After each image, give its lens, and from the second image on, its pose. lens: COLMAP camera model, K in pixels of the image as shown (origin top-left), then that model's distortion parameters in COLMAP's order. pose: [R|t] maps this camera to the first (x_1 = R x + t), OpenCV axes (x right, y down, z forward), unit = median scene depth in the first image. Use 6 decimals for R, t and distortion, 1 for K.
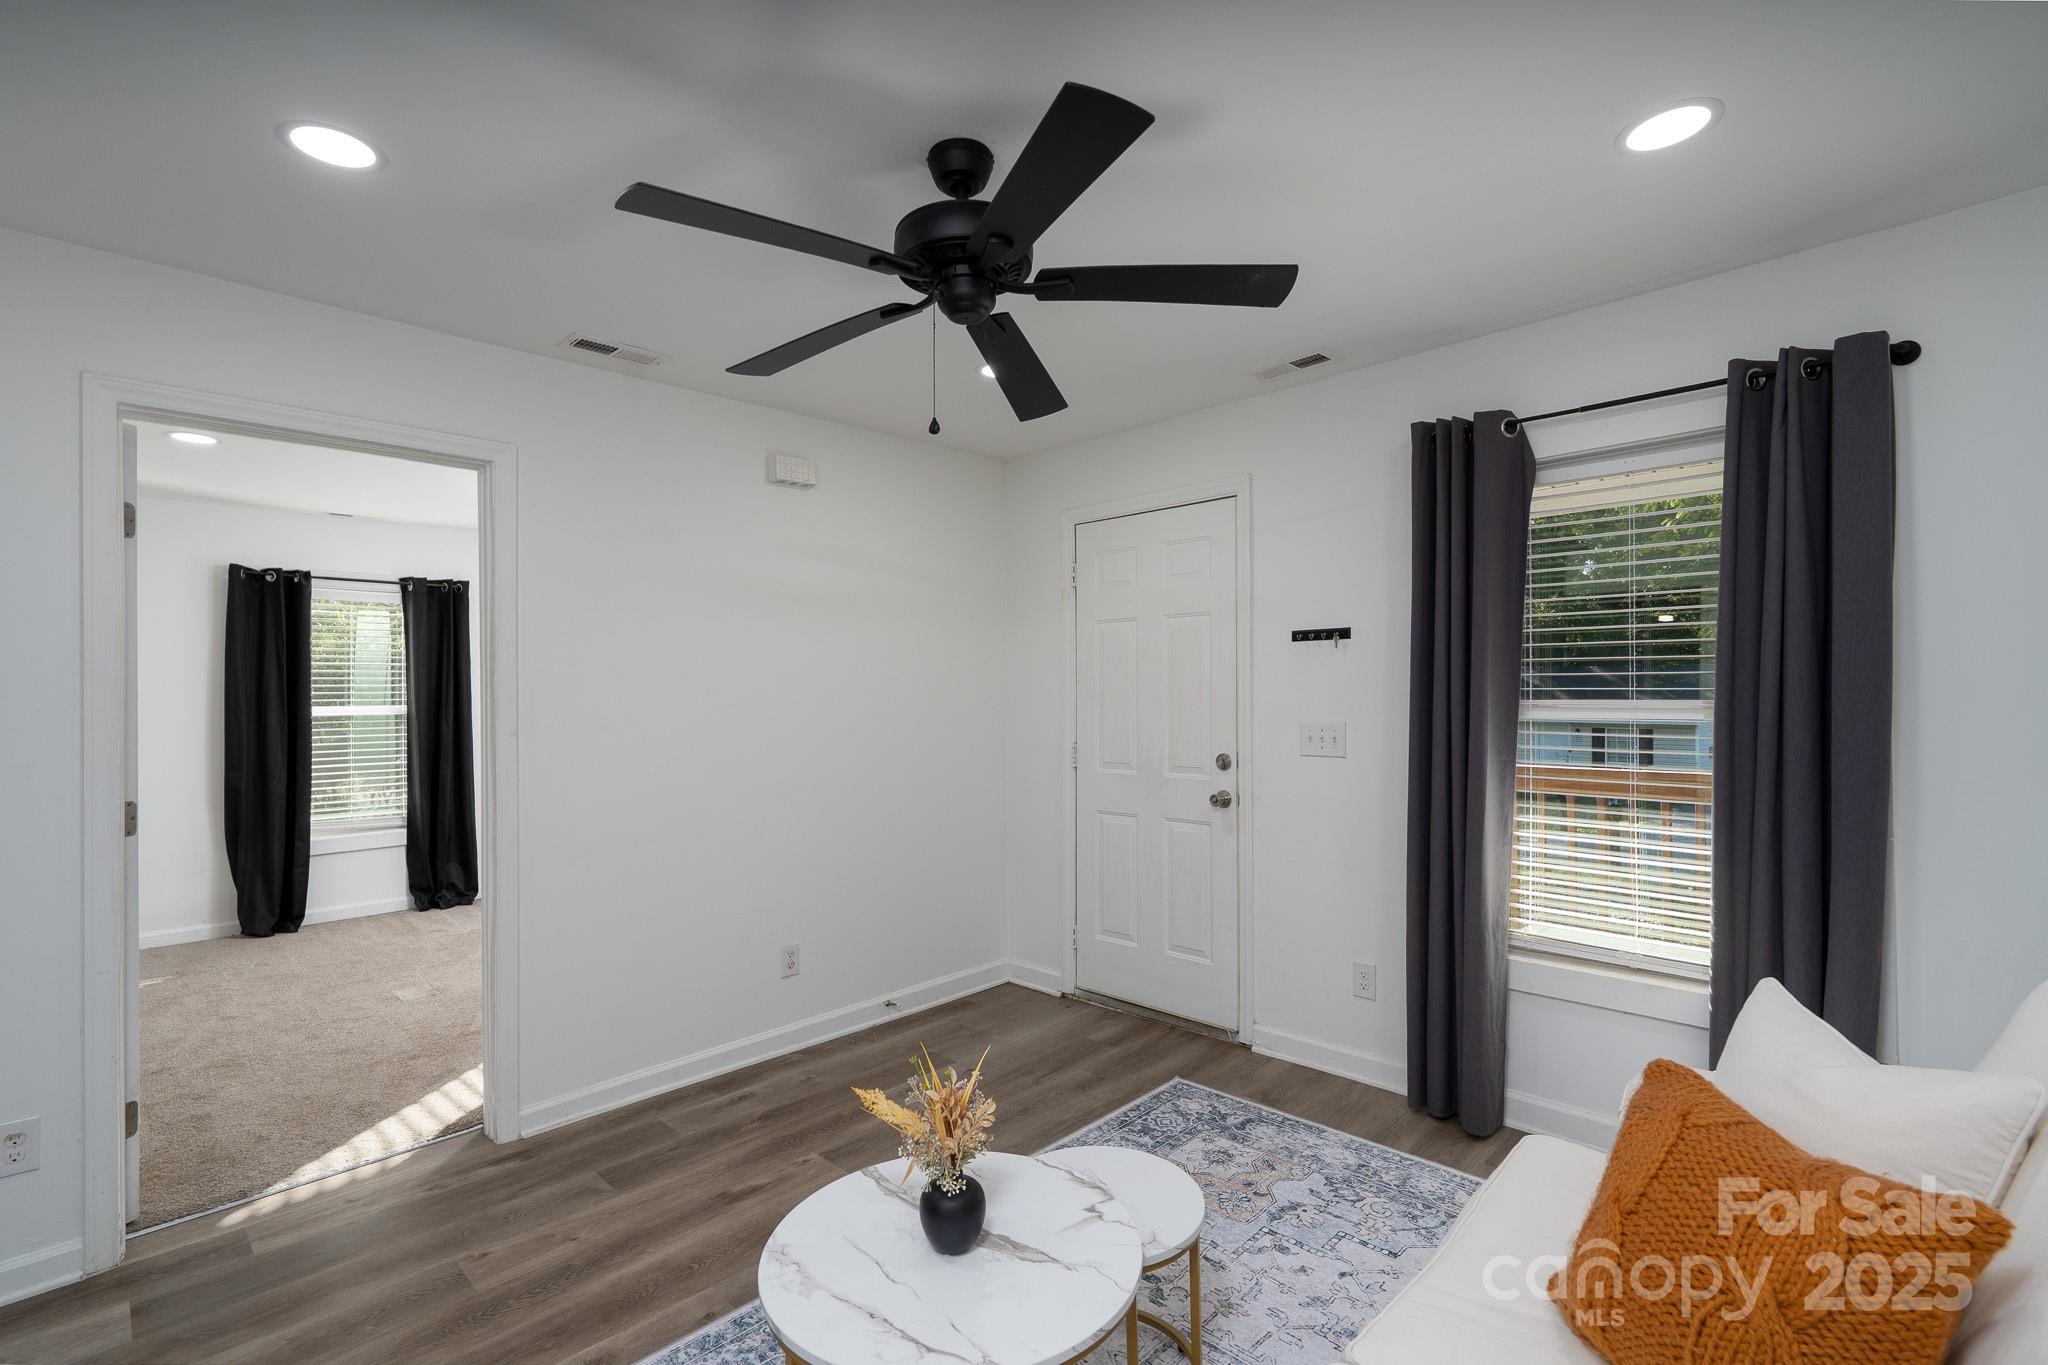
lens RADIAL K [[917.5, 0, 1026.1], [0, 917.5, 696.3], [0, 0, 1]] dist [-0.000466, 0.000075]
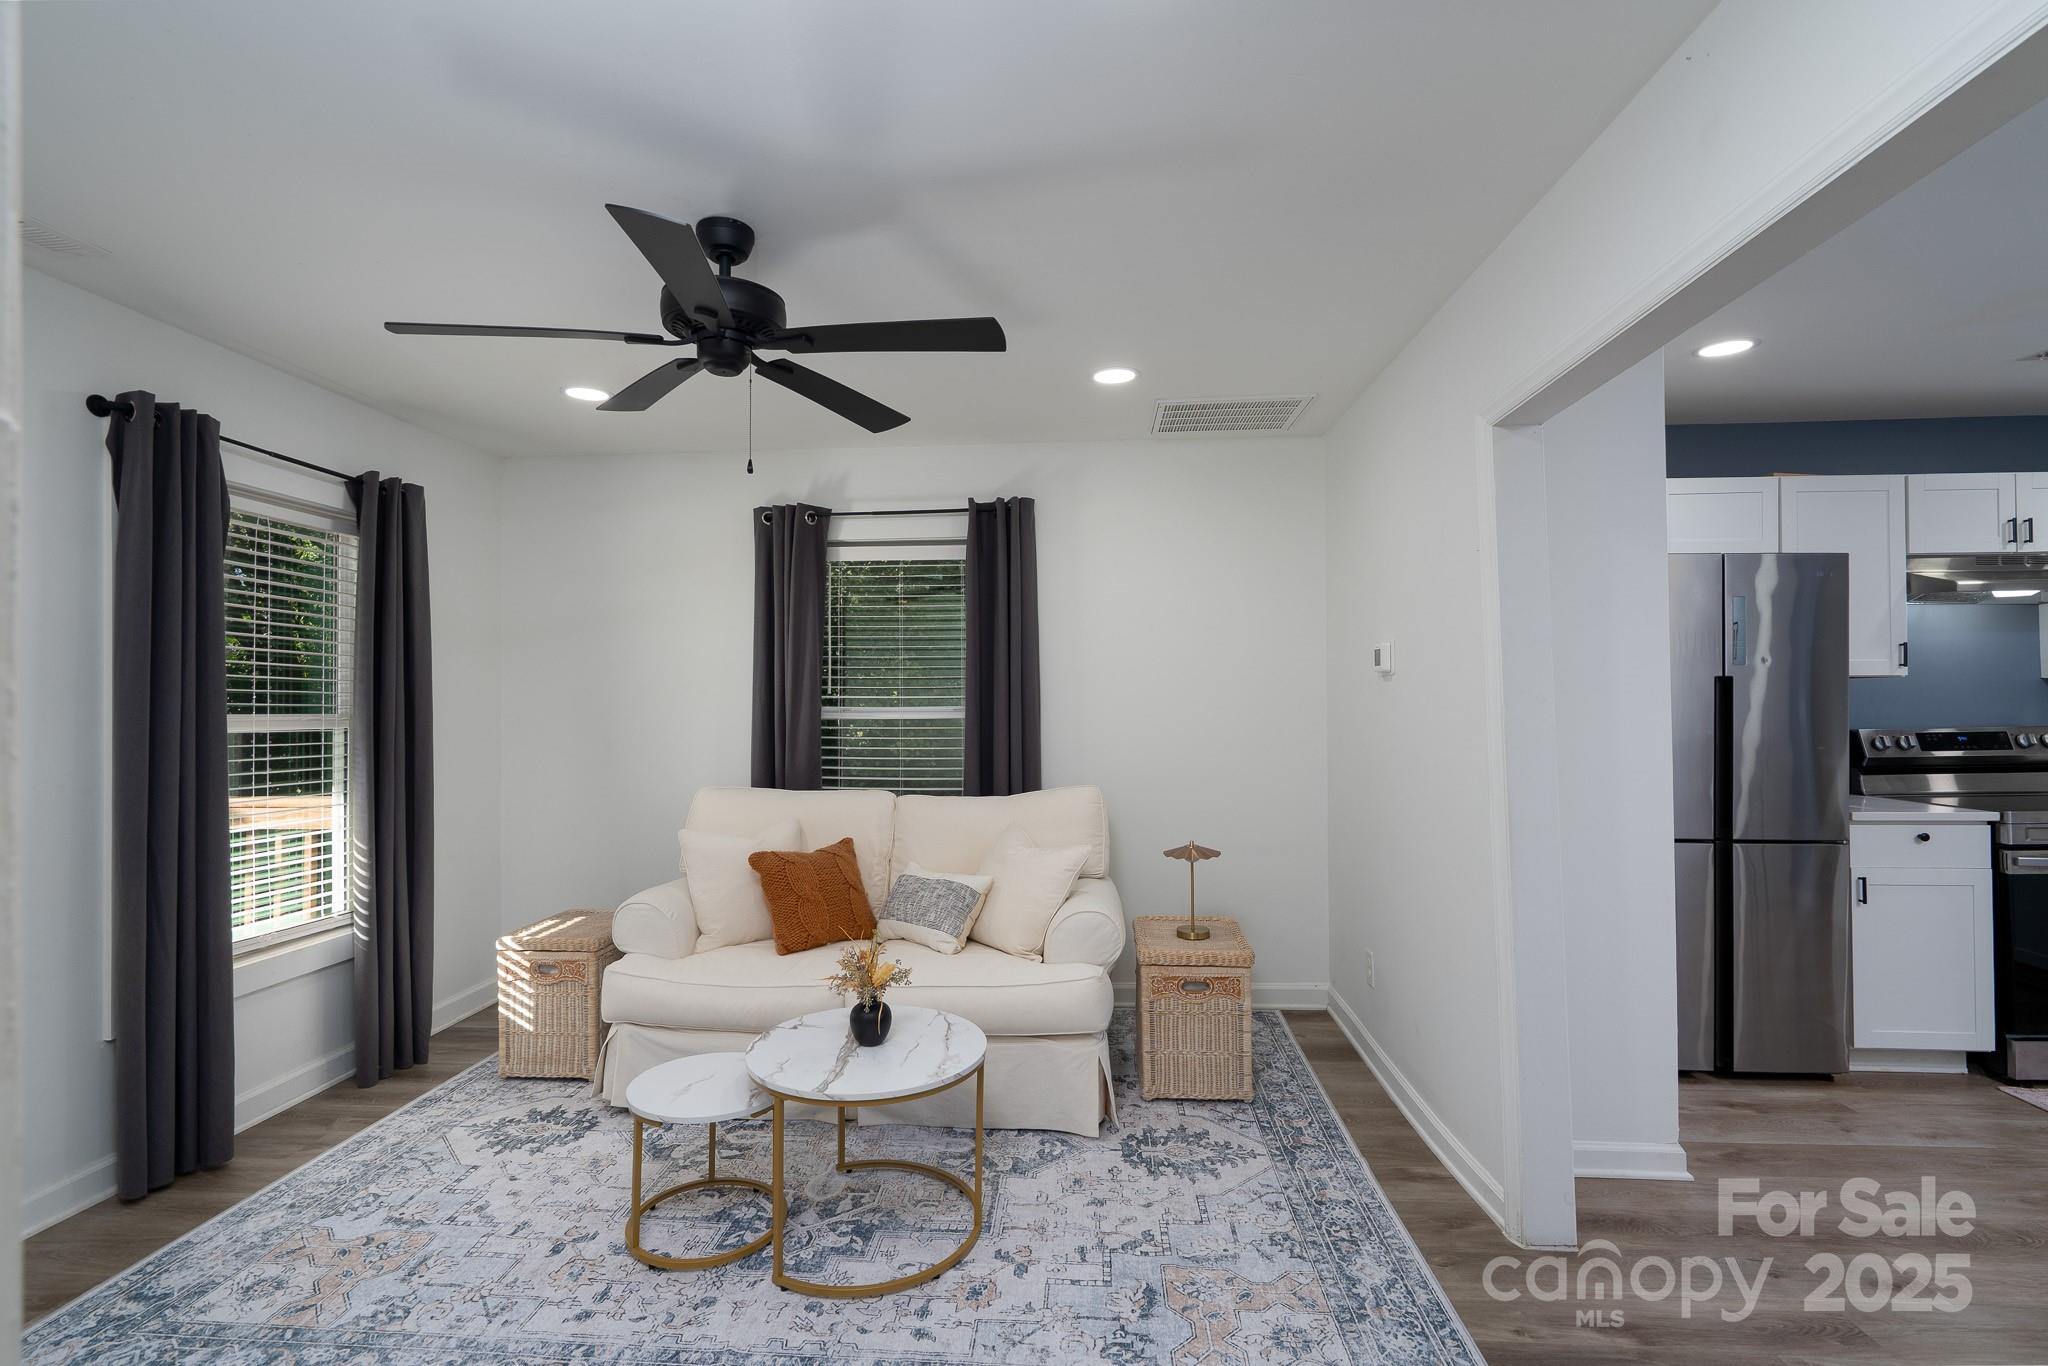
lens RADIAL K [[936.8, 0, 1023.8], [0, 936.8, 690.9], [0, 0, 1]] dist [-0.000100, 0.000003]
pose [[-0.644965, 0.018281, 0.763993, -0.659094], [0.002259, 0.999755, -0.022016, 0.002101], [-0.764209, -0.012473, -0.644848, 0.797522]]
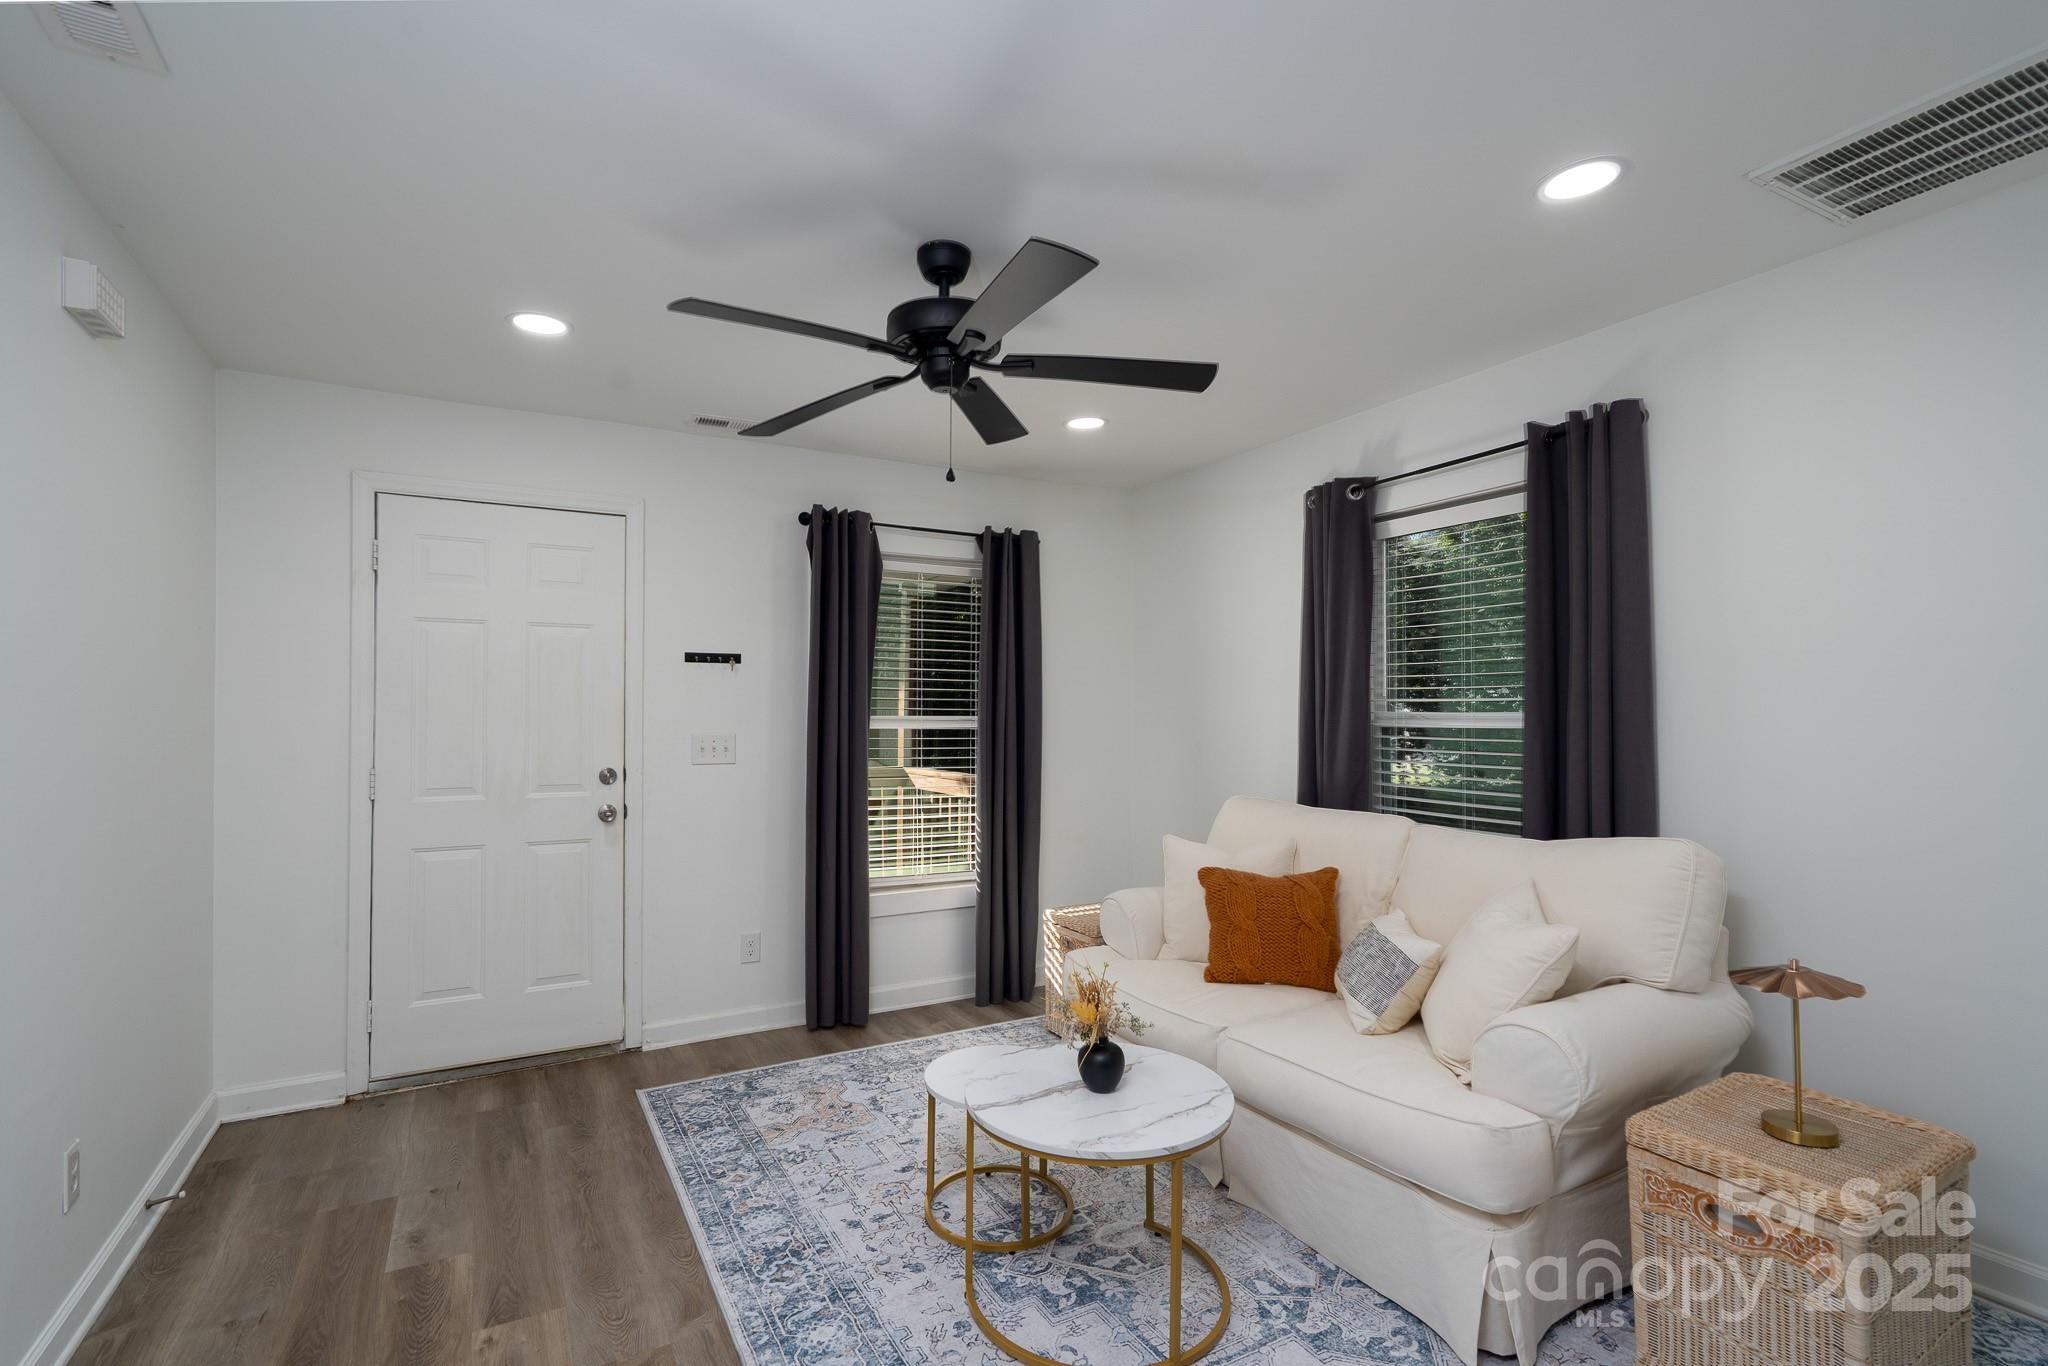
lens RADIAL K [[934.4, 0, 995.3], [0, 934.4, 698.2], [0, 0, 1]] dist [-0.002317, -0.000373]
pose [[0.292738, 0.020897, 0.955964, -0.664500], [-0.007233, 0.999781, -0.019640, 0.003275], [-0.956165, -0.001165, 0.292825, 0.308188]]
